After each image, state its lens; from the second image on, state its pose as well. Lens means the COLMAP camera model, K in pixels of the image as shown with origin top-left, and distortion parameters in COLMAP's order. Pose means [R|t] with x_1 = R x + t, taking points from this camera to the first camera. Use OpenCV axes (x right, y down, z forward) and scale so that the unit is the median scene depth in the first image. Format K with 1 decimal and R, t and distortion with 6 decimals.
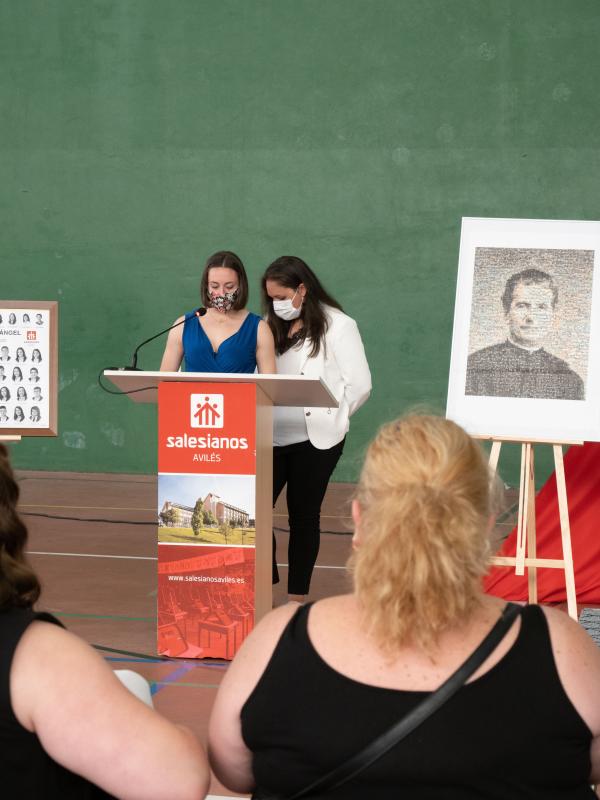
lens RADIAL K [[1861.8, 0, 302.3], [0, 1861.8, 400.6], [0, 0, 1]] dist [-0.027232, 0.000000]
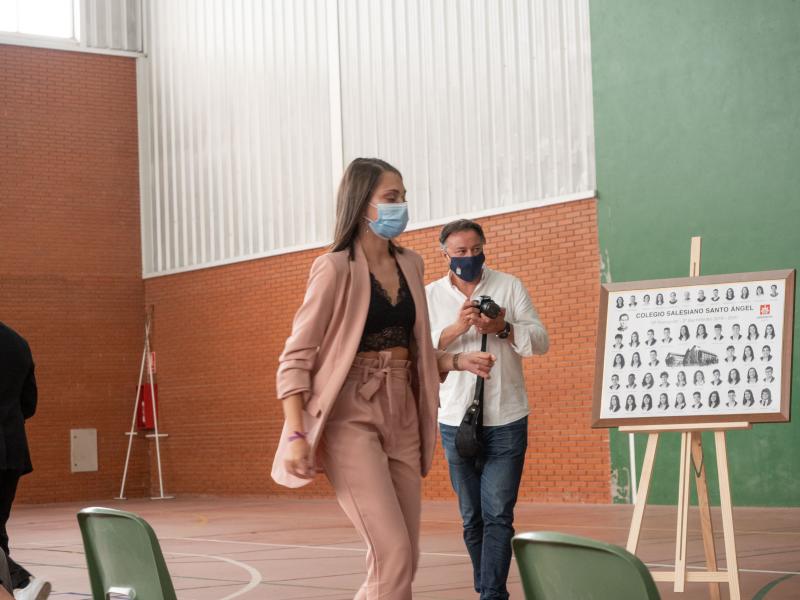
lens RADIAL K [[1770.9, 0, 399.3], [0, 1770.9, 299.8], [0, 0, 1]] dist [-0.004487, 0.000000]
pose [[0.762497, -0.089776, -0.640732, 0.262522], [0.020957, 0.993234, -0.114228, 0.053040], [0.646652, 0.073671, 0.759219, 0.249760]]
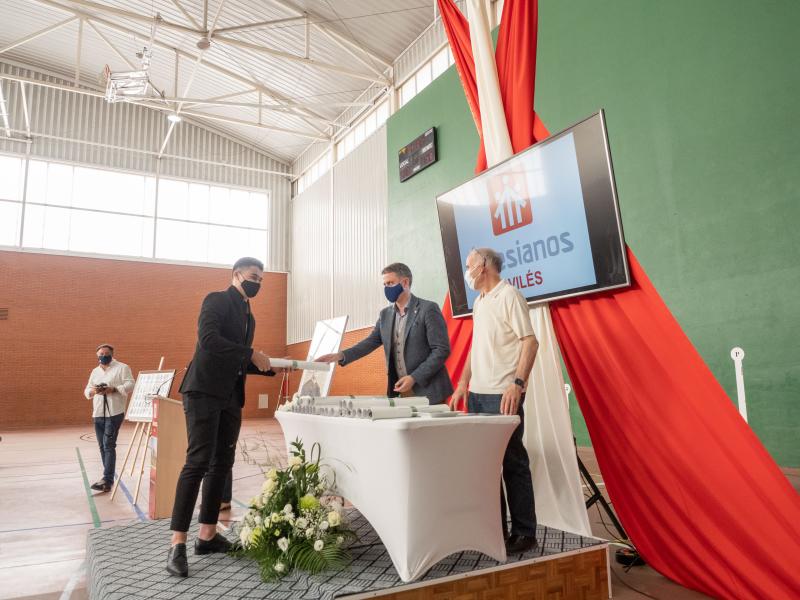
lens RADIAL K [[593.4, 0, 395.7], [0, 593.4, 299.2], [0, 0, 1]] dist [-0.011873, -0.001323]
pose [[0.668812, -0.136688, -0.730758, 0.721481], [-0.006901, 0.981769, -0.189955, 0.006947], [0.743400, 0.132087, 0.655675, 0.671628]]
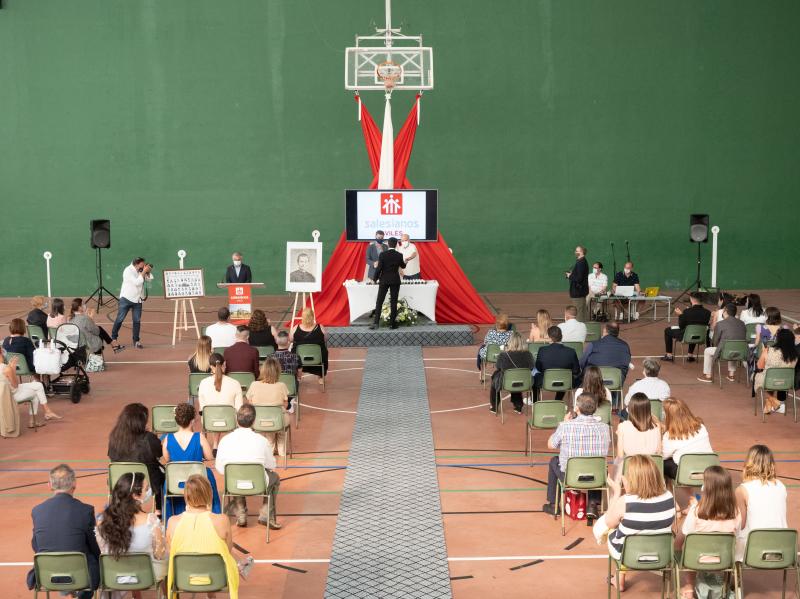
lens RADIAL K [[1104.2, 0, 402.3], [0, 1104.2, 298.0], [0, 0, 1]] dist [0.009915, 0.000000]
pose [[0.969989, -0.052454, 0.237425, -0.308360], [0.035053, 0.996420, 0.076931, -0.173987], [-0.240611, -0.066300, 0.968355, -1.792913]]
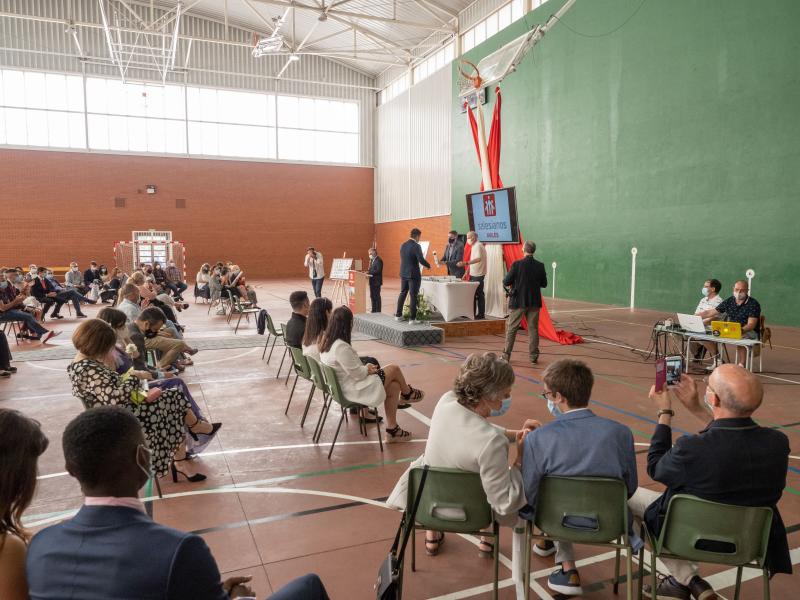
lens RADIAL K [[593.4, 0, 405.3], [0, 593.4, 293.4], [0, 0, 1]] dist [-0.011873, -0.001323]
pose [[0.596112, 0.043944, -0.801698, 1.544280], [-0.025423, 0.999033, 0.035858, -0.012755], [0.802499, -0.000994, 0.596653, -0.017800]]
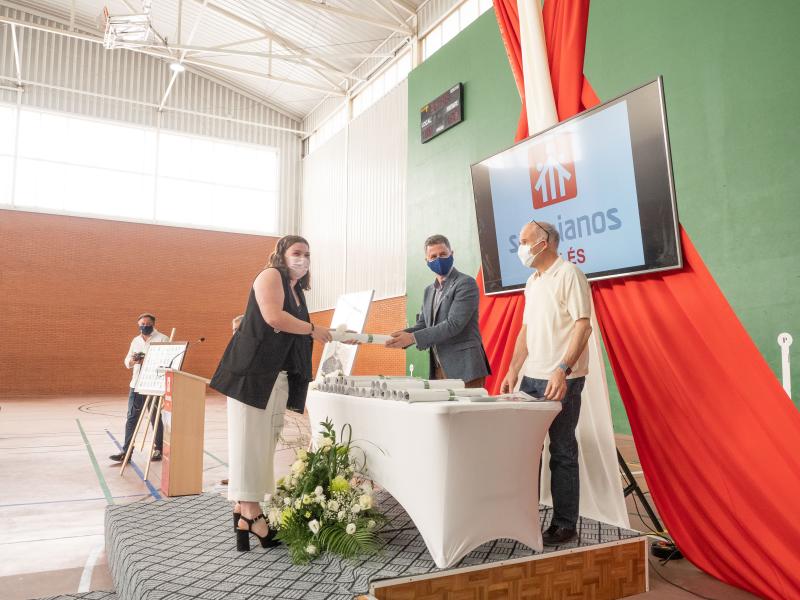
lens RADIAL K [[638.2, 0, 396.9], [0, 638.2, 305.1], [0, 0, 1]] dist [0.006995, -0.021939]
pose [[0.657839, -0.078634, -0.749043, 0.718523], [-0.033478, 0.990499, -0.133384, 0.003877], [0.752414, 0.112822, 0.648956, 0.651203]]
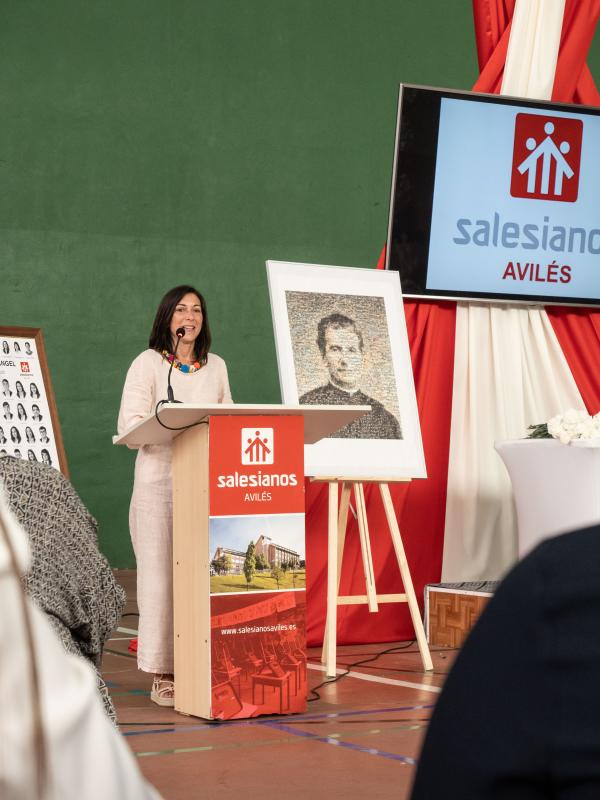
lens RADIAL K [[1861.5, 0, 298.8], [0, 1861.5, 399.2], [0, 0, 1]] dist [-0.049988, 0.000000]
pose [[0.729184, -0.000105, 0.684317, -0.639684], [0.045730, 0.997772, -0.048575, 0.026834], [-0.682788, 0.066714, 0.727564, 0.297243]]
